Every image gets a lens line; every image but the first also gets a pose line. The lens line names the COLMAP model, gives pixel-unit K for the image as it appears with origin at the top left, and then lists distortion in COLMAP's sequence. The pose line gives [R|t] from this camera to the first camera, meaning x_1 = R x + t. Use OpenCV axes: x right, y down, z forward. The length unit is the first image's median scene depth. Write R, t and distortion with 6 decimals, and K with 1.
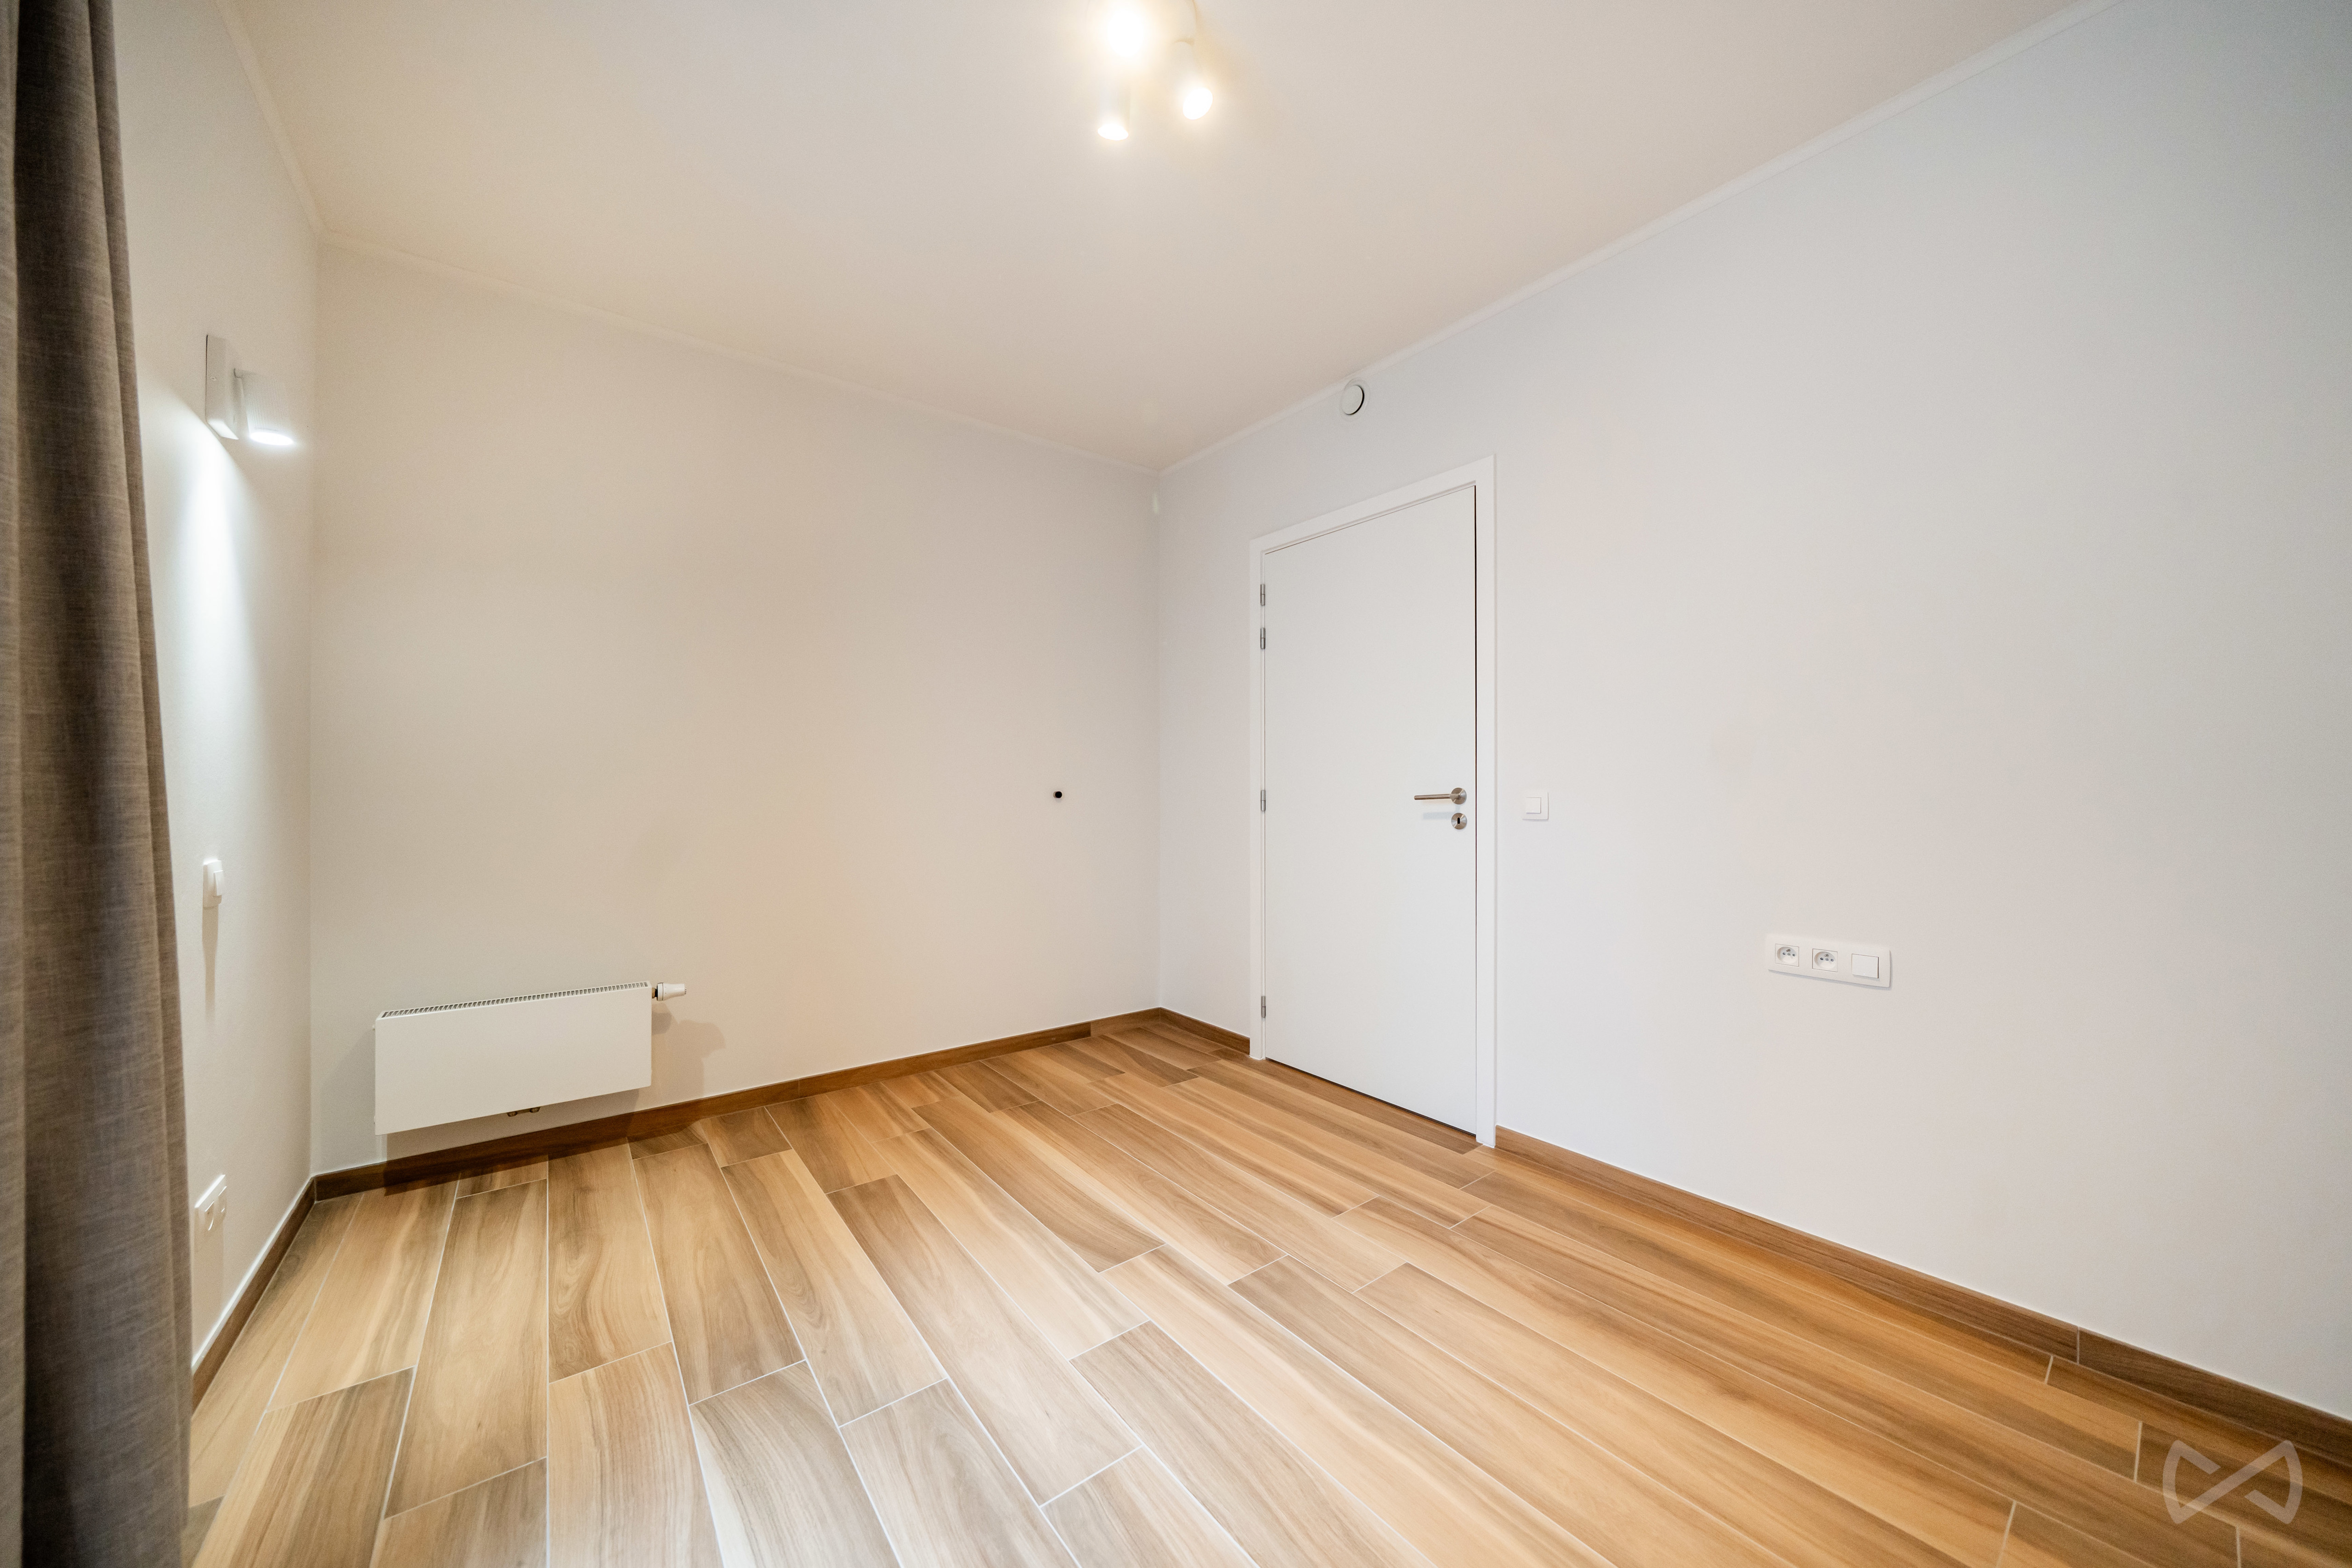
lens RADIAL K [[806.8, 0, 1168.7], [0, 806.8, 788.6], [0, 0, 1]] dist [-0.005578, 0.000015]
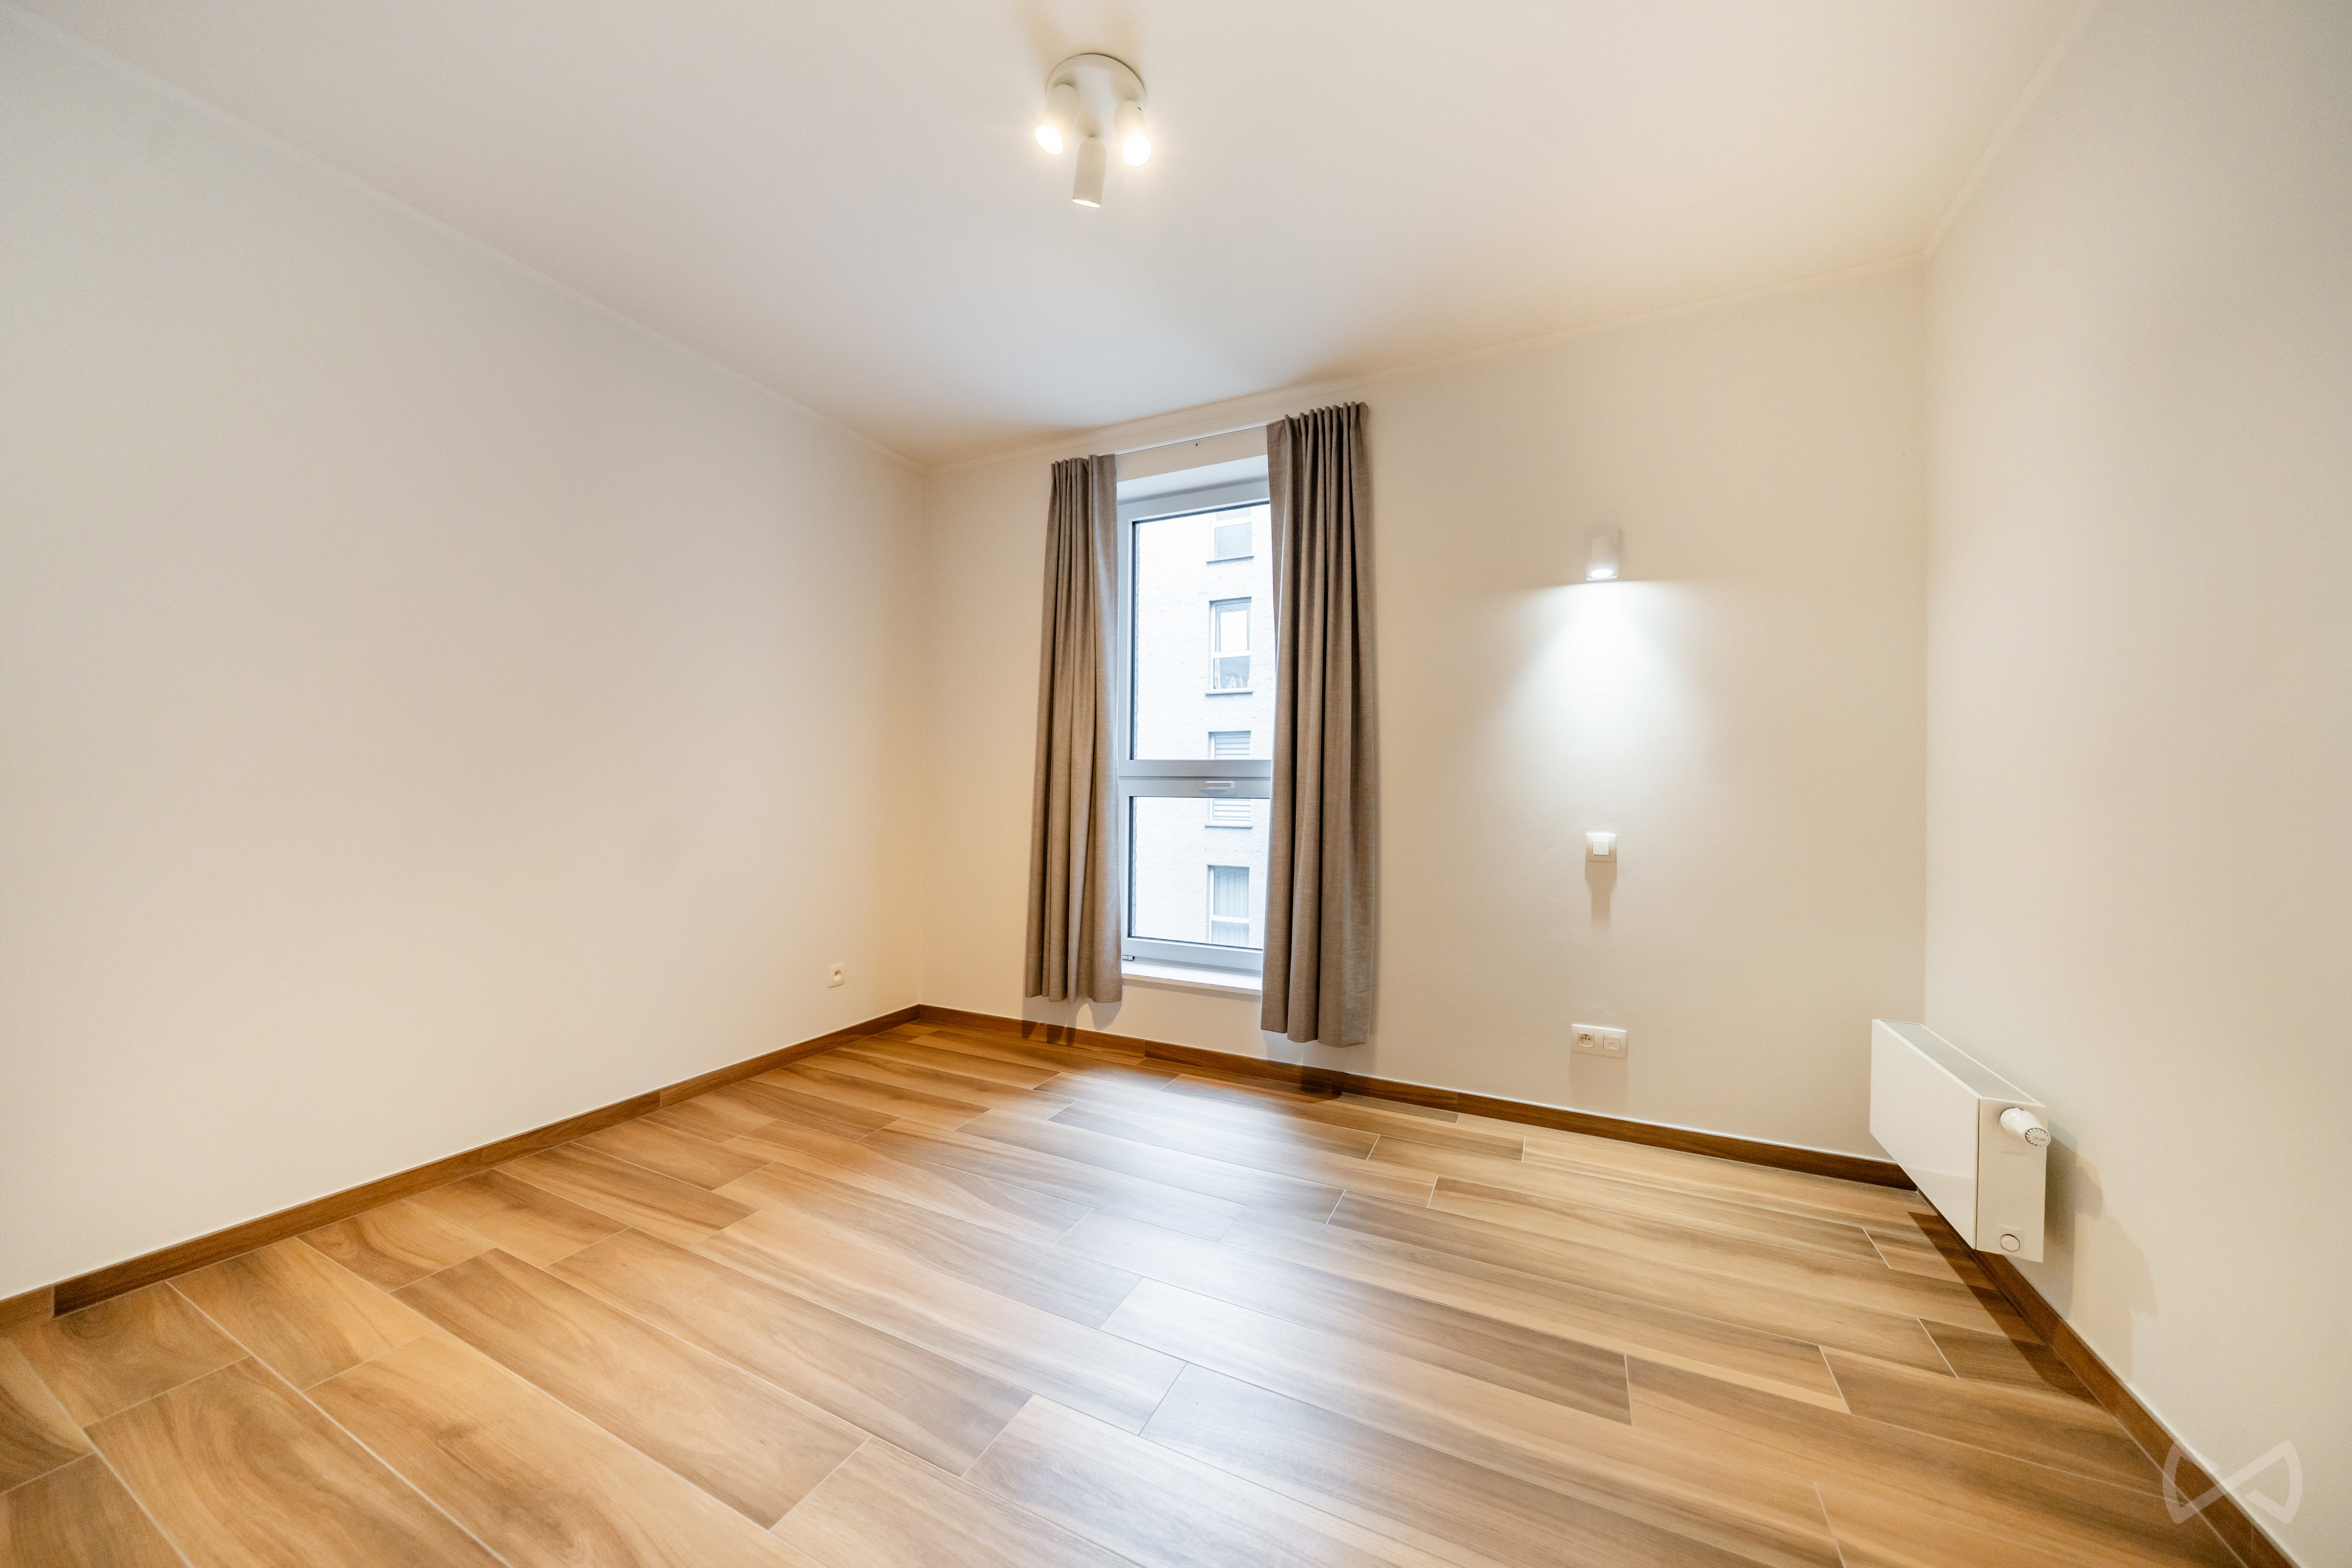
lens RADIAL K [[806.8, 0, 1168.7], [0, 806.8, 788.6], [0, 0, 1]] dist [-0.005578, 0.000015]
pose [[-0.900348, -0.010421, -0.435046, 0.329169], [-0.007062, 0.999931, -0.009338, 0.016090], [0.435113, -0.005335, -0.900360, 1.921370]]
